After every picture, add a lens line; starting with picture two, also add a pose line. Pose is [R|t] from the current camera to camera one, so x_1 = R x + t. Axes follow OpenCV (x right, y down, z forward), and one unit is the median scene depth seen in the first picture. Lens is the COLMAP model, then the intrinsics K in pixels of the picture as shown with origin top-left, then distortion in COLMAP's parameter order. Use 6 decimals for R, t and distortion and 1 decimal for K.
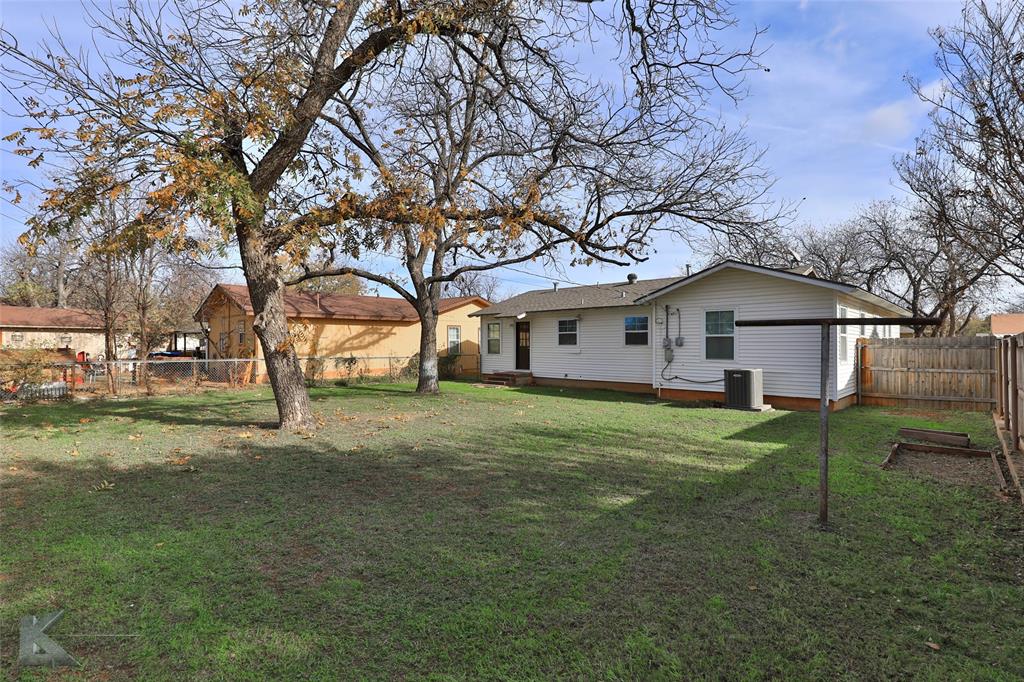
lens RADIAL K [[489.4, 0, 508.6], [0, 489.4, 342.2], [0, 0, 1]] dist [0.023804, -0.010578]
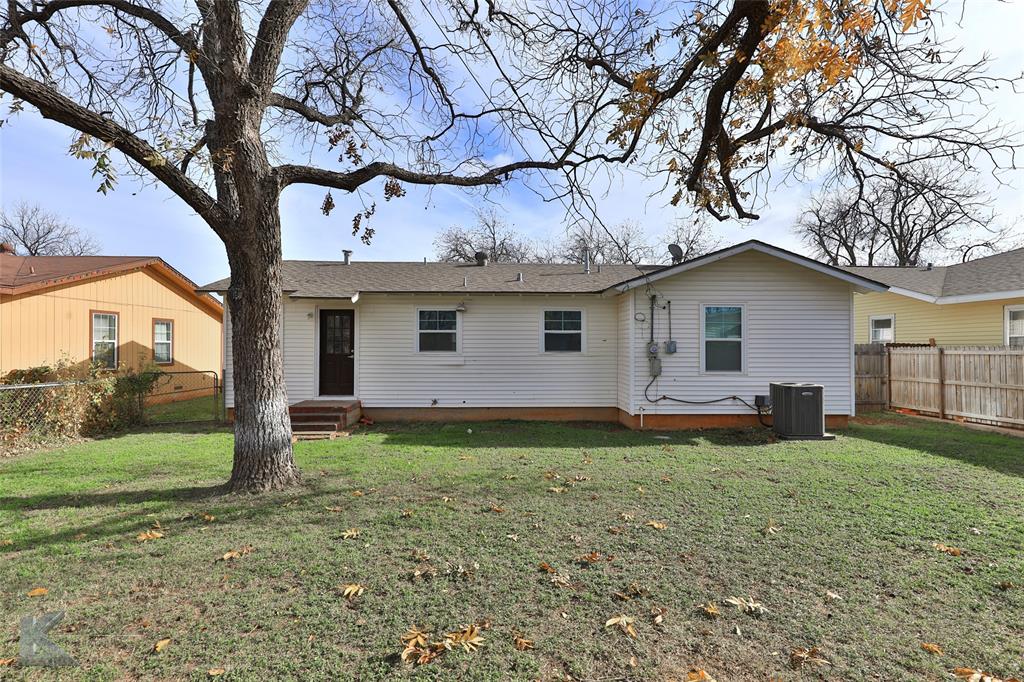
lens RADIAL K [[489.4, 0, 508.6], [0, 489.4, 342.2], [0, 0, 1]] dist [0.023804, -0.010578]
pose [[0.708620, 0.011732, 0.705493, -0.271654], [-0.005305, 0.999922, -0.011300, 0.000658], [-0.705570, 0.004265, 0.708627, 0.565750]]
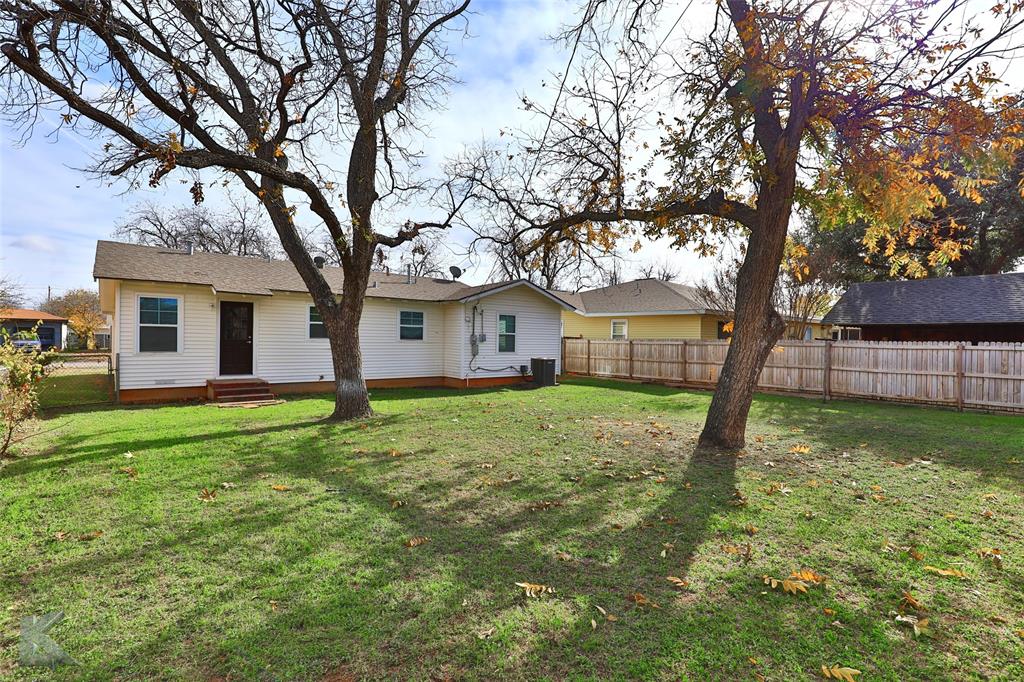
lens RADIAL K [[489.4, 0, 508.6], [0, 489.4, 342.2], [0, 0, 1]] dist [0.023804, -0.010578]
pose [[0.129088, -0.001753, 0.991632, -0.693109], [-0.017451, 0.999840, 0.004039, 0.003169], [-0.991480, -0.017826, 0.129037, 0.671130]]
